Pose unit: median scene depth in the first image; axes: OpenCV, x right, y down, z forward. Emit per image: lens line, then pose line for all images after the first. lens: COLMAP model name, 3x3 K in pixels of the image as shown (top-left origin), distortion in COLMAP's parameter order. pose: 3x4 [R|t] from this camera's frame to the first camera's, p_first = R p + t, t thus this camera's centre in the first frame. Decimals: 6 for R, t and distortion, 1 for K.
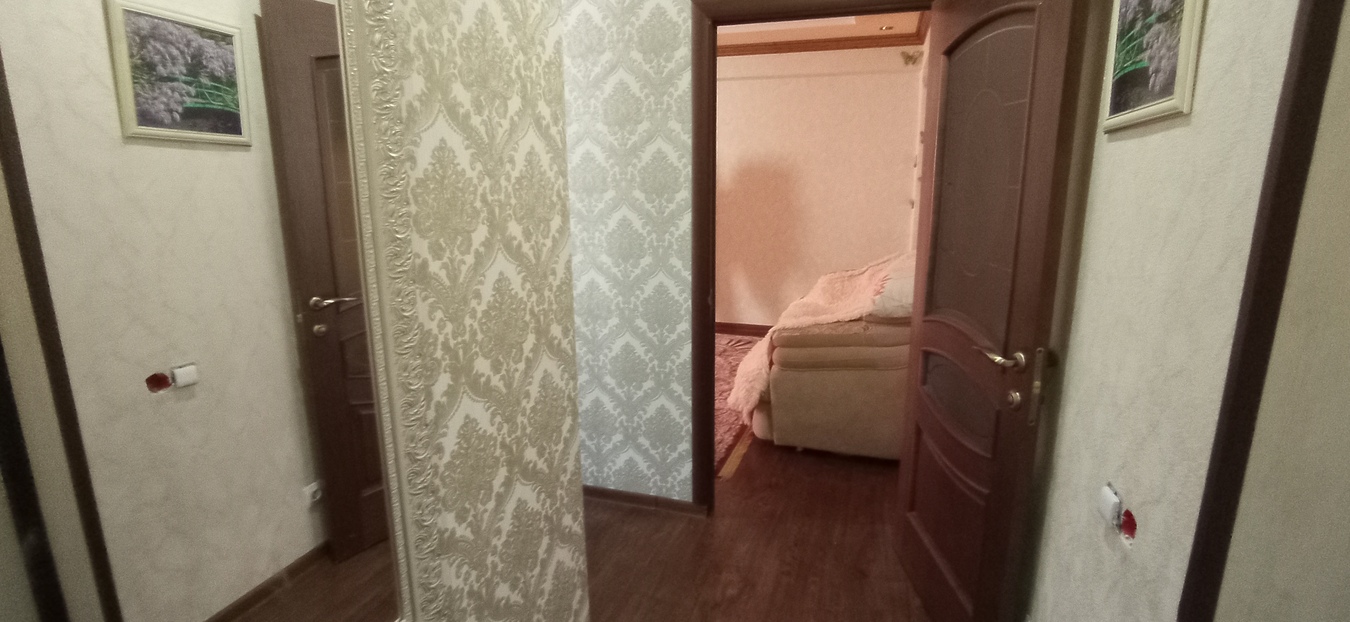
lens RADIAL K [[613.5, 0, 669.0], [0, 613.5, 310.7], [0, 0, 1]] dist [0.004371, 0.000528]
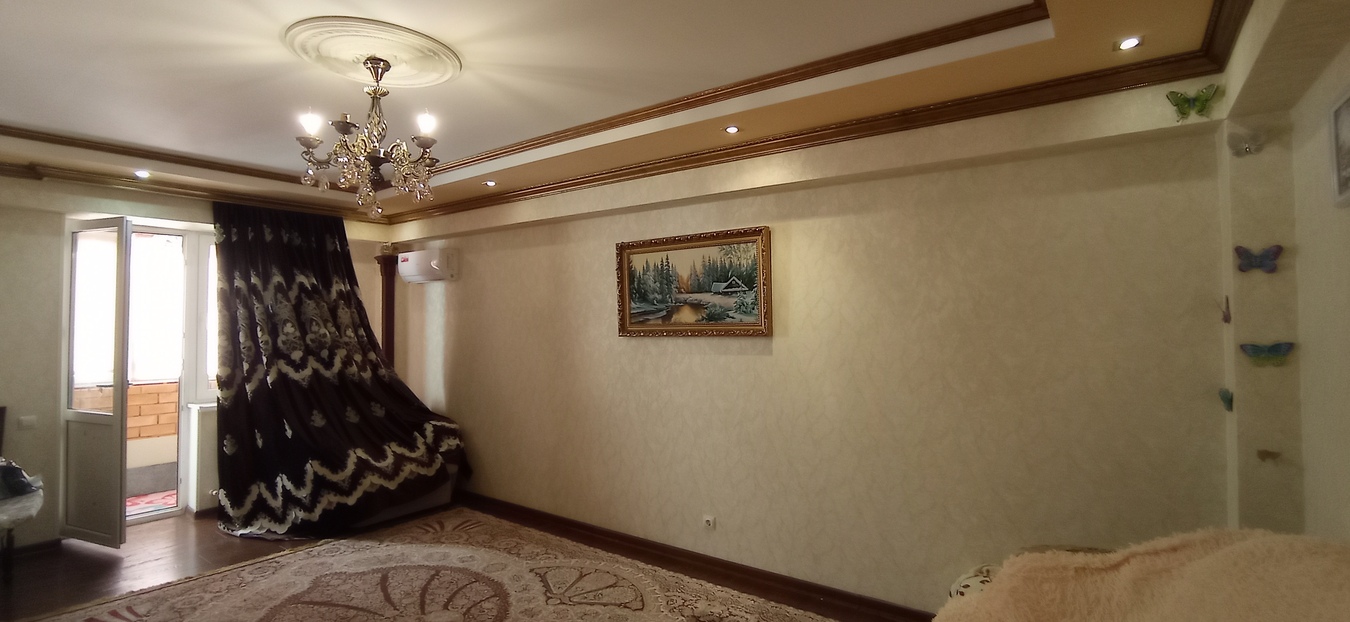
lens RADIAL K [[613.5, 0, 685.1], [0, 613.5, 311.2], [0, 0, 1]] dist [0.004371, 0.000528]
pose [[0.950597, -0.002981, -0.310412, 0.136909], [-0.067943, 0.973711, -0.217418, -0.100910], [0.302900, 0.227767, 0.925405, 0.390399]]
